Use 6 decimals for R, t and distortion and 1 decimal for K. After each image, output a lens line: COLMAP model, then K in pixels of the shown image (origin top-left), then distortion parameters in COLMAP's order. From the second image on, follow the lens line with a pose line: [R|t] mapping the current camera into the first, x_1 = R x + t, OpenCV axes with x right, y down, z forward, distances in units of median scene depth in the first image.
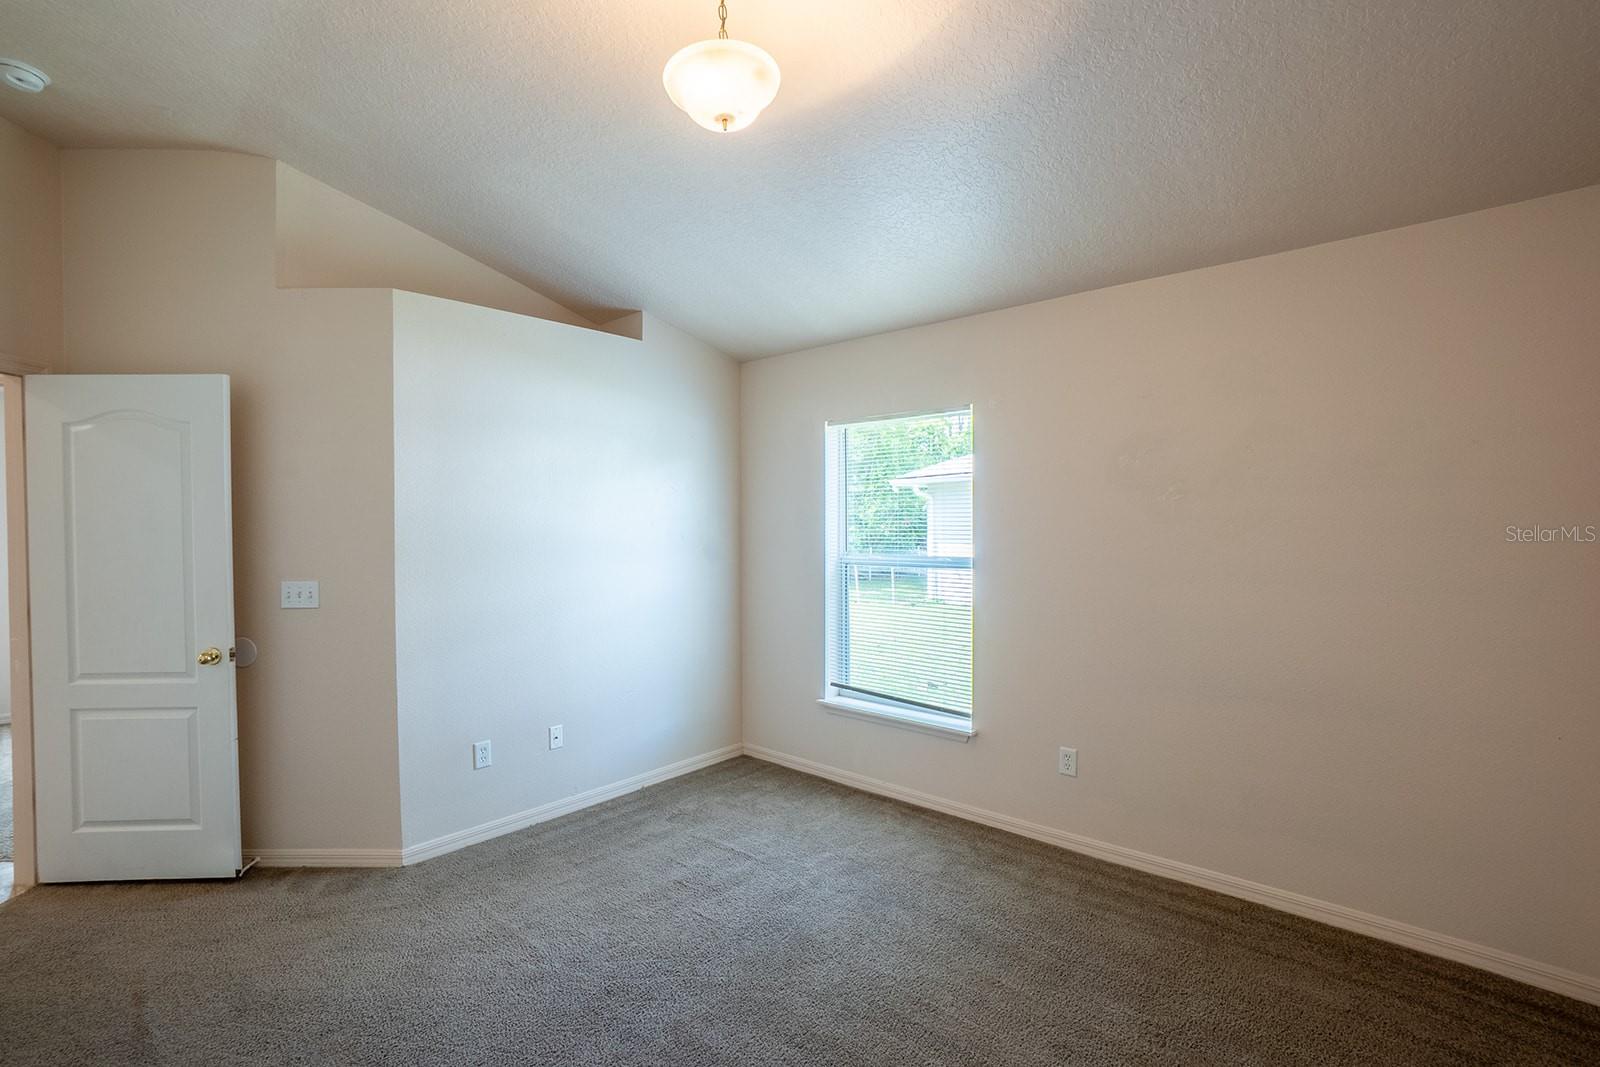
lens RADIAL K [[710.8, 0, 798.0], [0, 710.8, 530.9], [0, 0, 1]] dist [-0.062473, 0.022326]
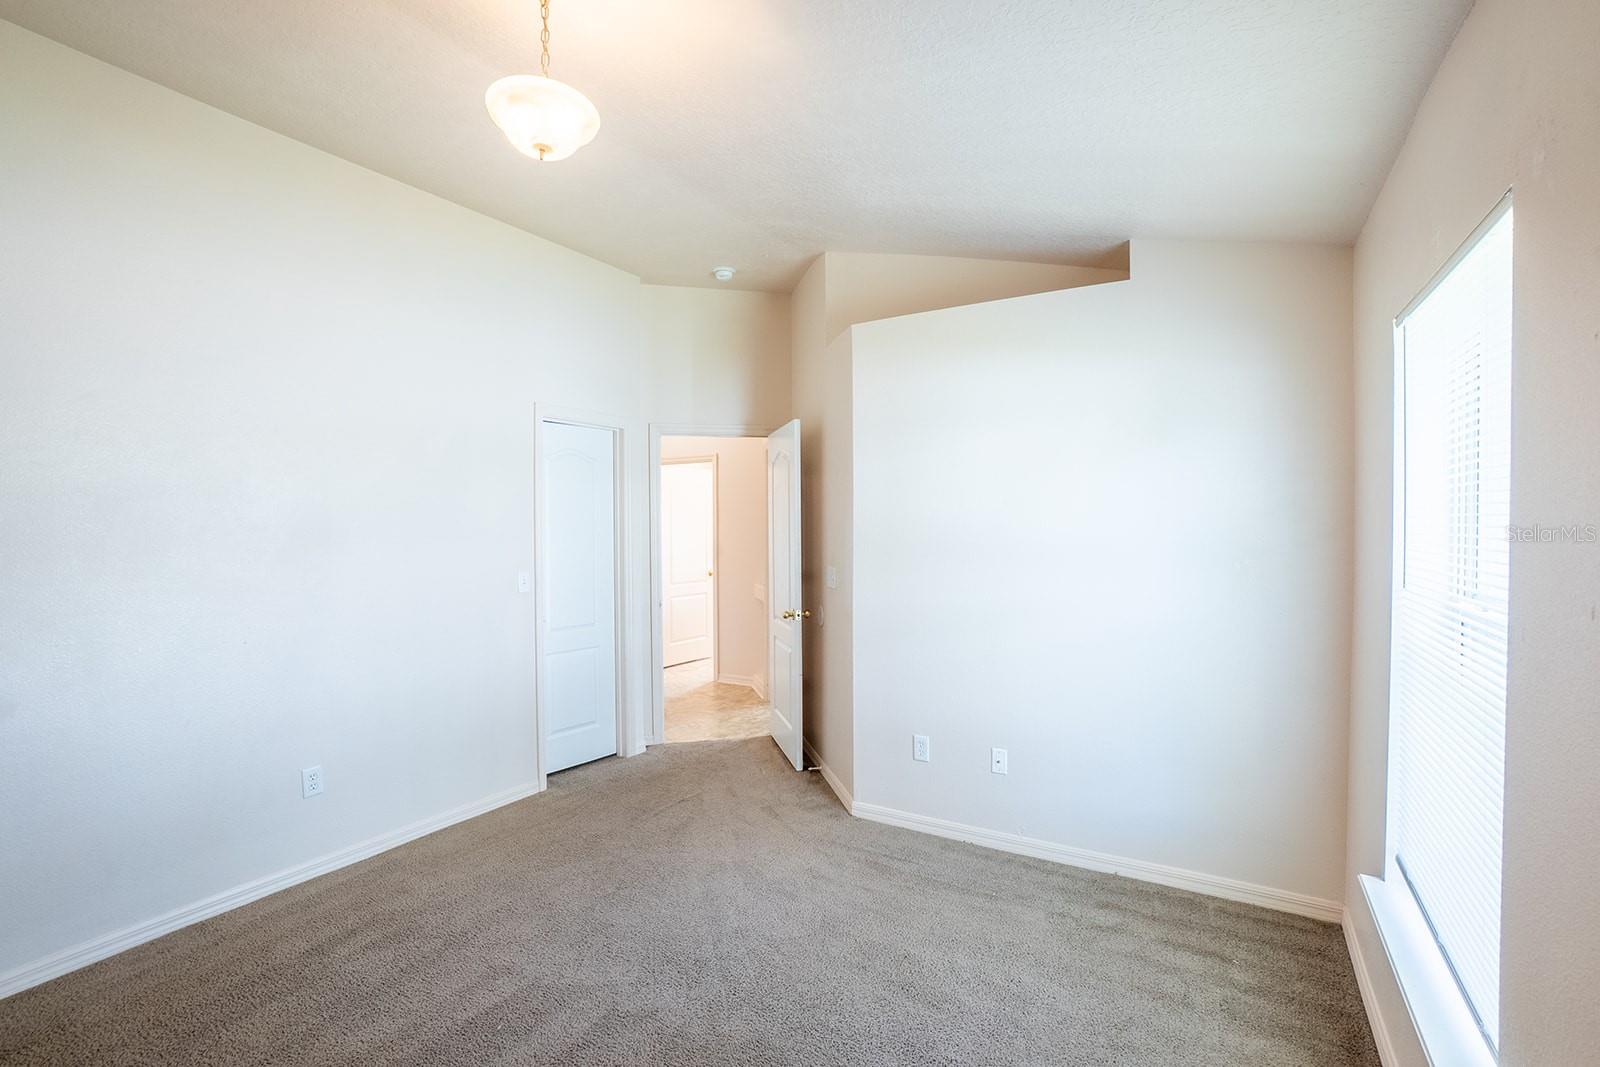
lens RADIAL K [[710.8, 0, 798.0], [0, 710.8, 530.9], [0, 0, 1]] dist [-0.062473, 0.022326]
pose [[0.178006, 0.016239, -0.983895, 0.535209], [-0.011591, 0.999829, 0.014405, -0.013828], [0.983961, 0.008840, 0.178164, 0.629579]]
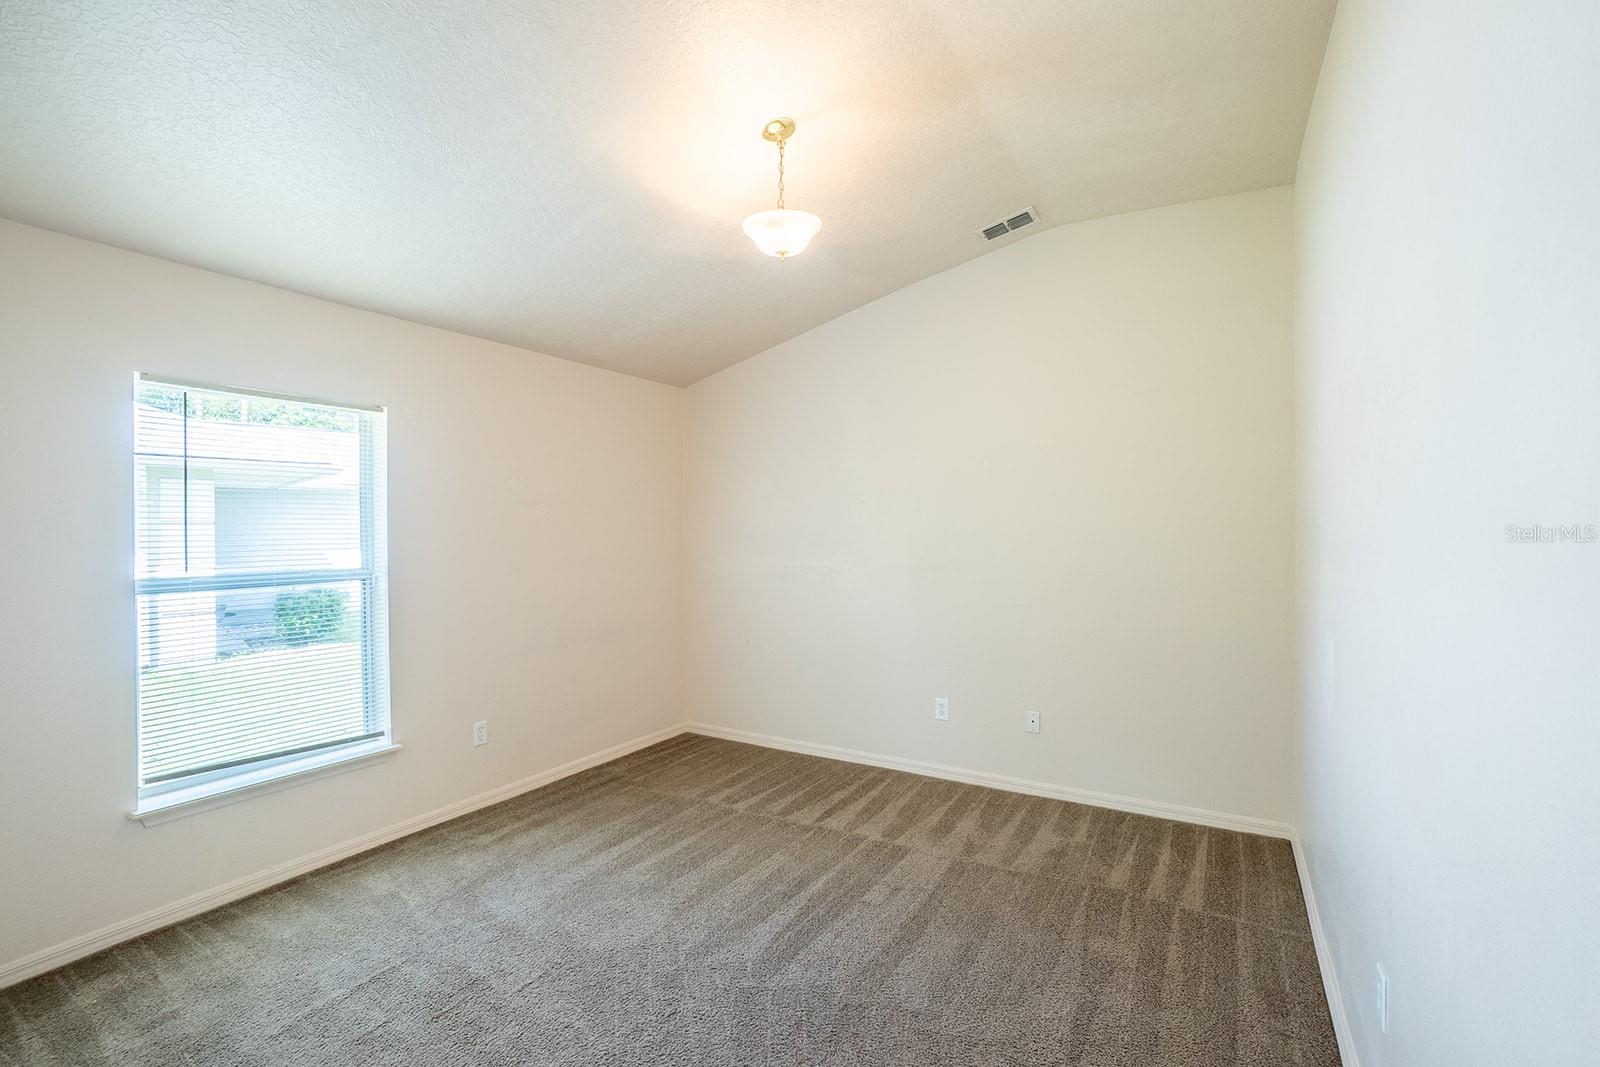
lens RADIAL K [[710.8, 0, 798.0], [0, 710.8, 530.9], [0, 0, 1]] dist [-0.062473, 0.022326]
pose [[-0.174894, -0.001801, 0.984586, -0.828914], [0.011488, 0.999927, 0.003870, -0.009915], [-0.984520, 0.011988, -0.174860, 0.648861]]
